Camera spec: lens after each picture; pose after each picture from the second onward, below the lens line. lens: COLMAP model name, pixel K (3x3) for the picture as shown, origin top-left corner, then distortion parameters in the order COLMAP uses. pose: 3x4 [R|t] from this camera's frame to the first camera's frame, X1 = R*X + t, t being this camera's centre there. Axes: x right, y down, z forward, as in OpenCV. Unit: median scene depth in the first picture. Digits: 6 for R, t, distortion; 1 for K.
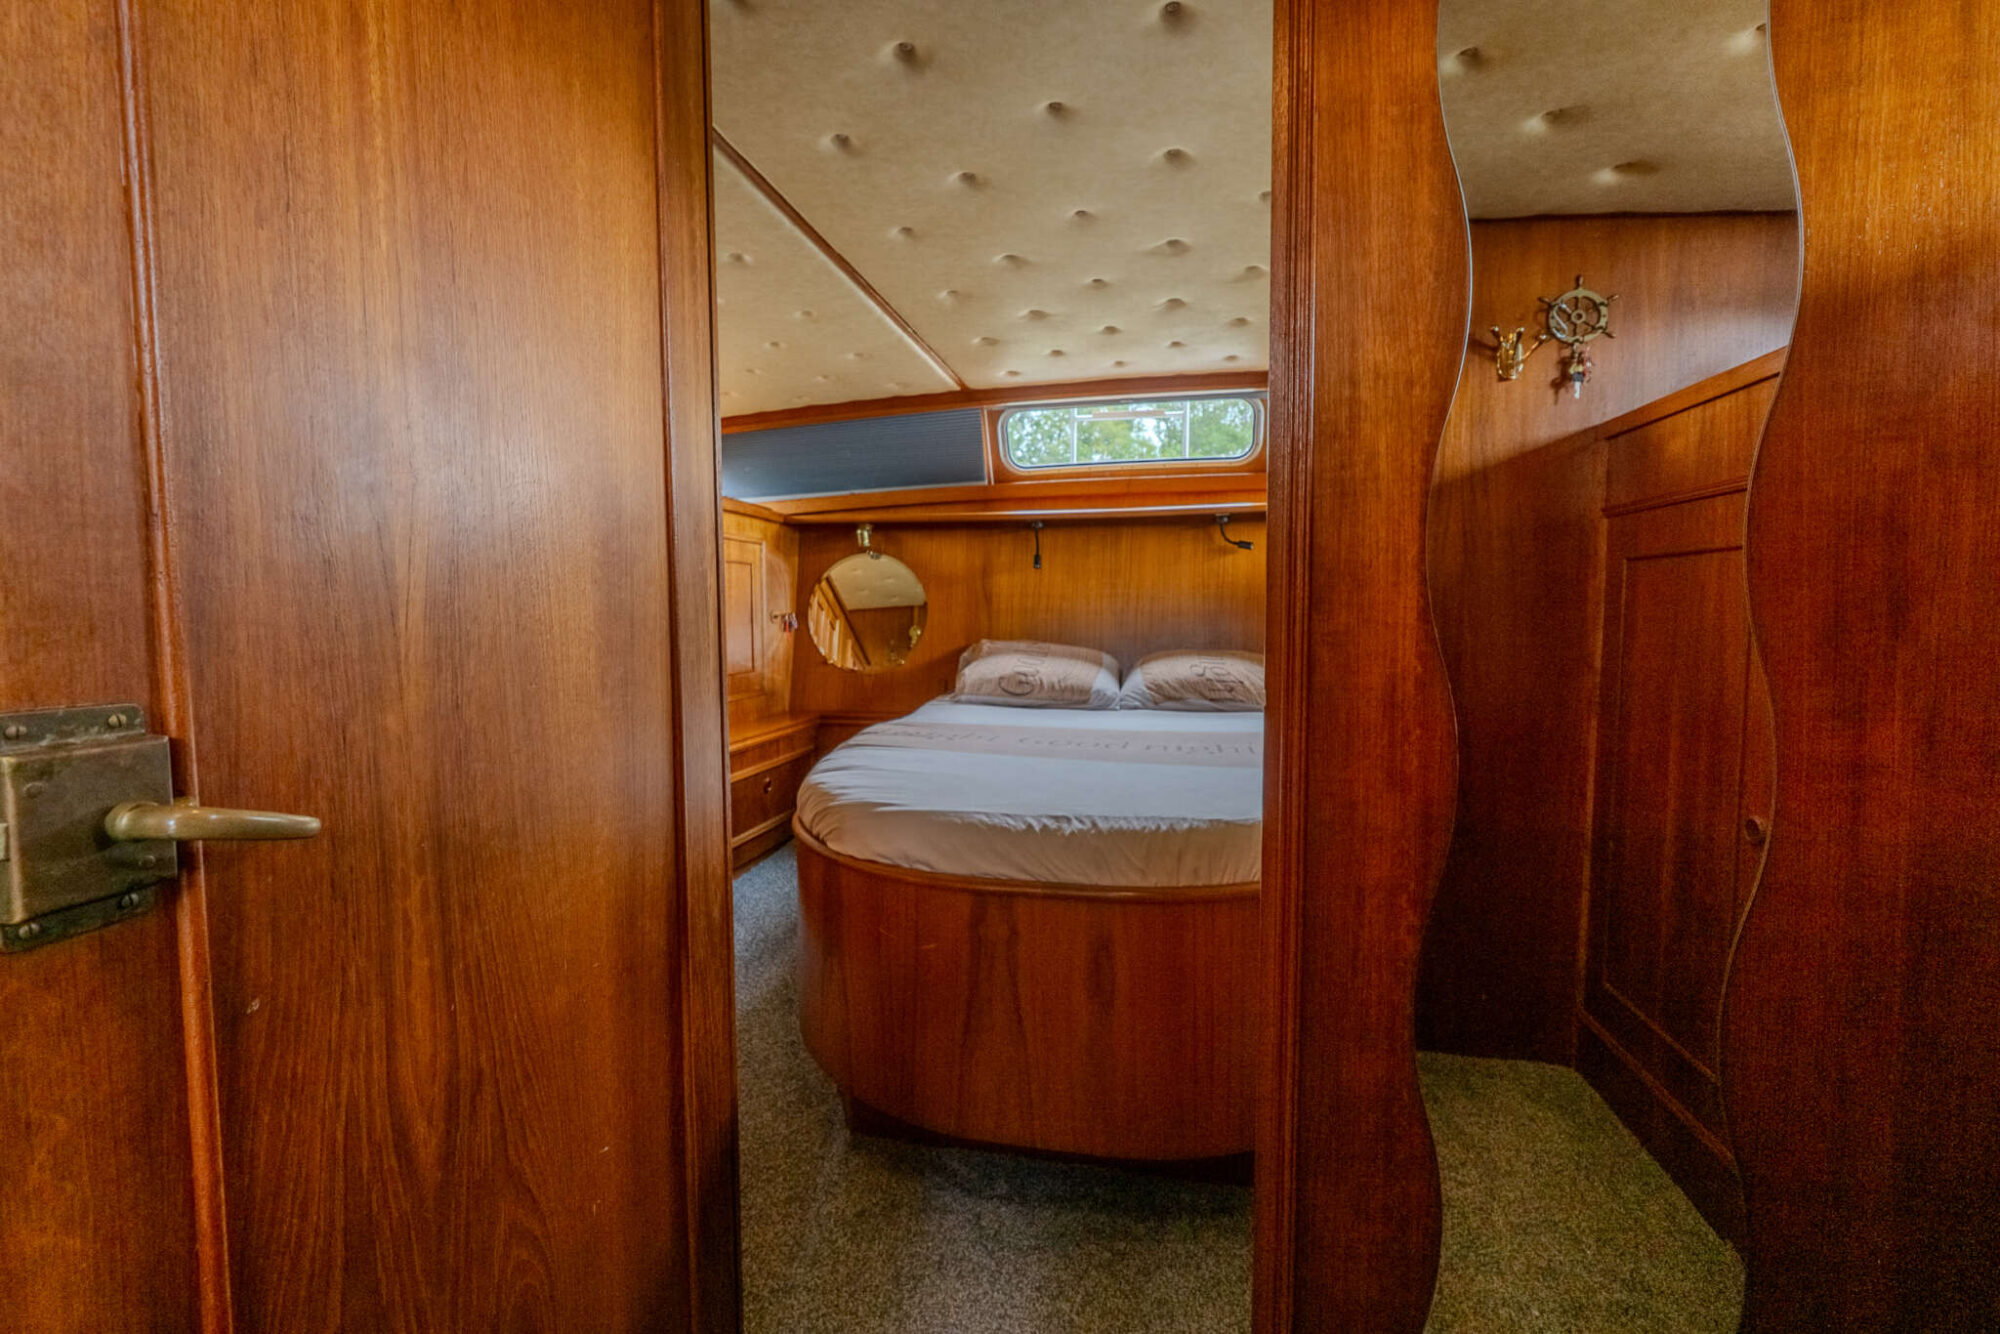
lens RADIAL K [[838.9, 0, 1002.8], [0, 838.9, 664.4], [0, 0, 1]] dist [-0.007974, 0.001112]
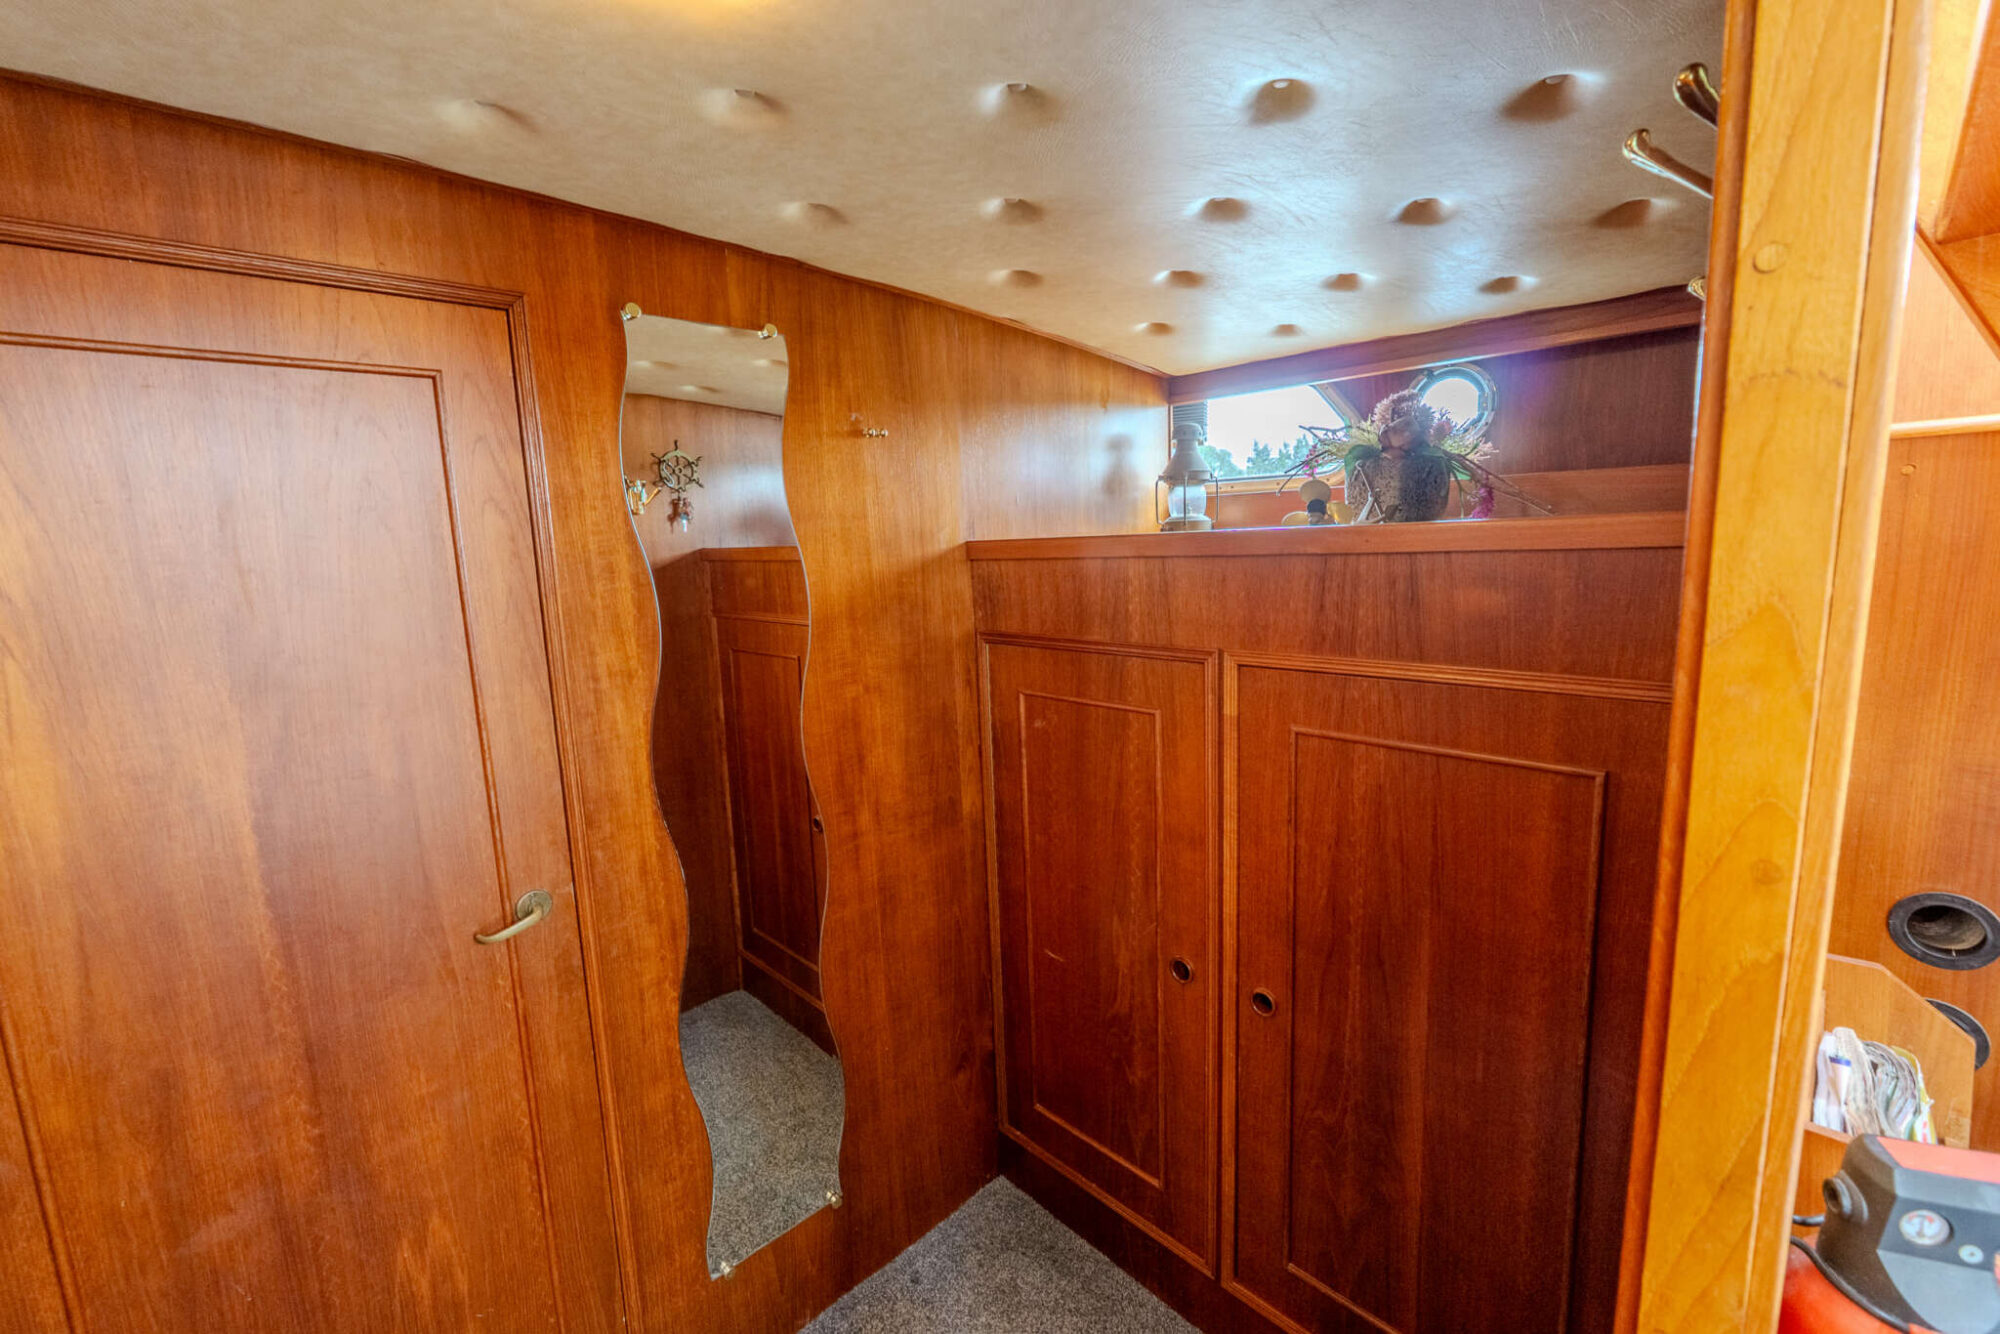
lens RADIAL K [[838.9, 0, 997.7], [0, 838.9, 647.3], [0, 0, 1]] dist [-0.007974, 0.001112]
pose [[0.561028, -0.133809, 0.816910, -0.111029], [0.087168, 0.990912, 0.102447, -0.132770], [-0.823194, 0.013733, 0.567594, -0.127500]]
